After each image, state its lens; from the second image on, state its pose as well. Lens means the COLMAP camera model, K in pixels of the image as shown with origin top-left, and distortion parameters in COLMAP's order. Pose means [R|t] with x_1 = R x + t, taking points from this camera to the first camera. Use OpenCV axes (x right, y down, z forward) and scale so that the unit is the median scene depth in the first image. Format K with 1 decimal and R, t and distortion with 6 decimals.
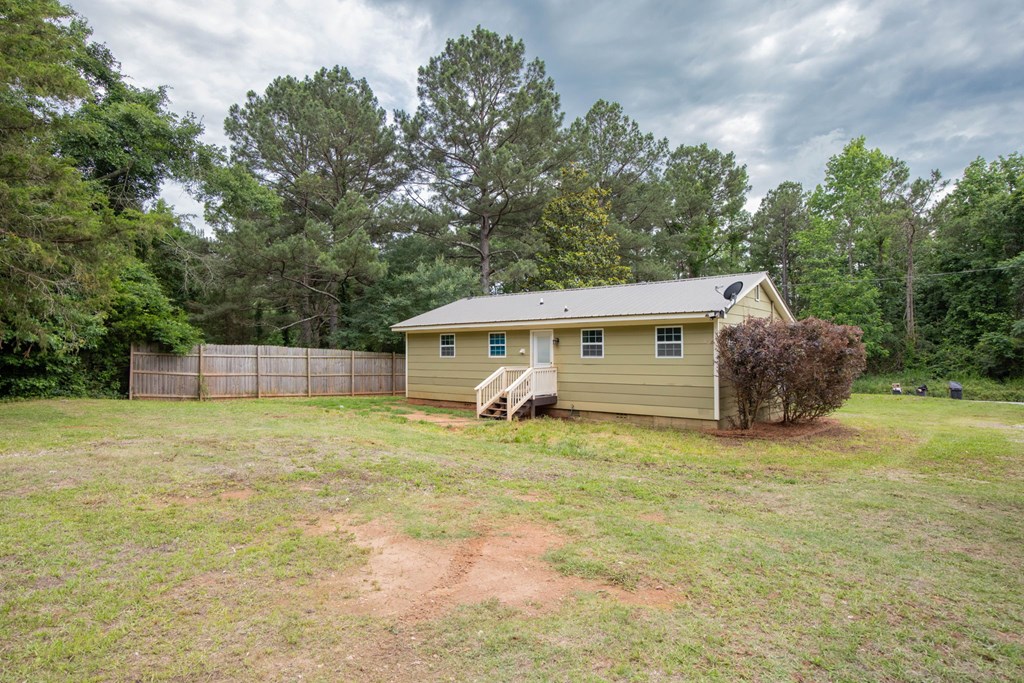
lens RADIAL K [[543.6, 0, 512.0], [0, 543.6, 341.5], [0, 0, 1]] dist [-0.014734, -0.000785]
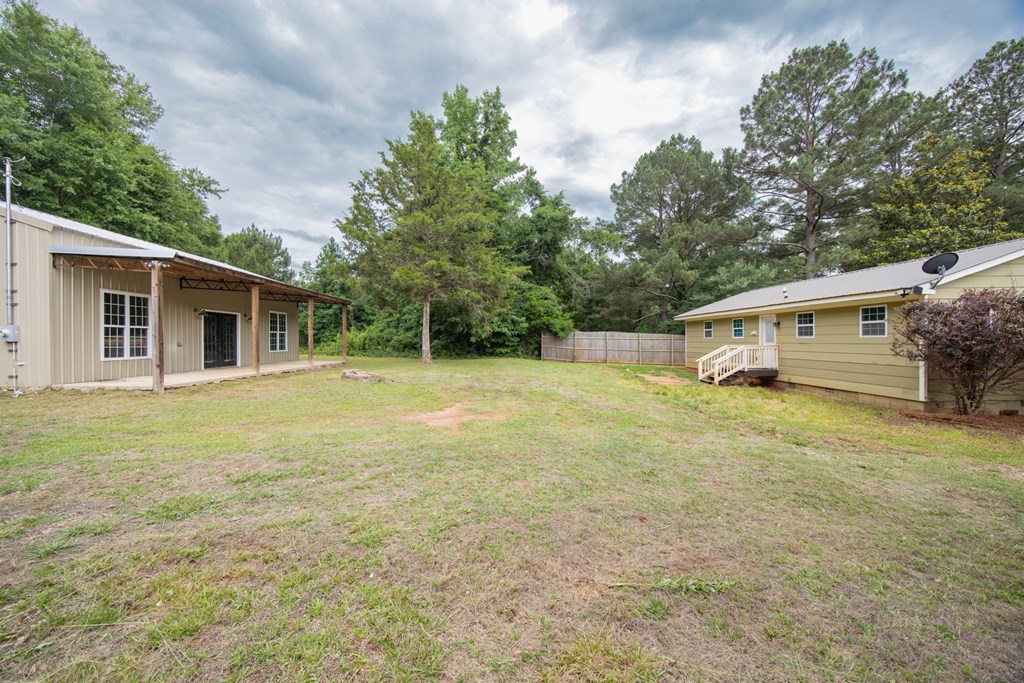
lens RADIAL K [[382.1, 0, 508.9], [0, 382.1, 338.2], [0, 0, 1]] dist [-0.007285, -0.000150]
pose [[0.649557, -0.003006, -0.760307, 0.313627], [0.019609, 0.999726, 0.012800, 0.007902], [0.760060, -0.023223, 0.649438, 0.012216]]
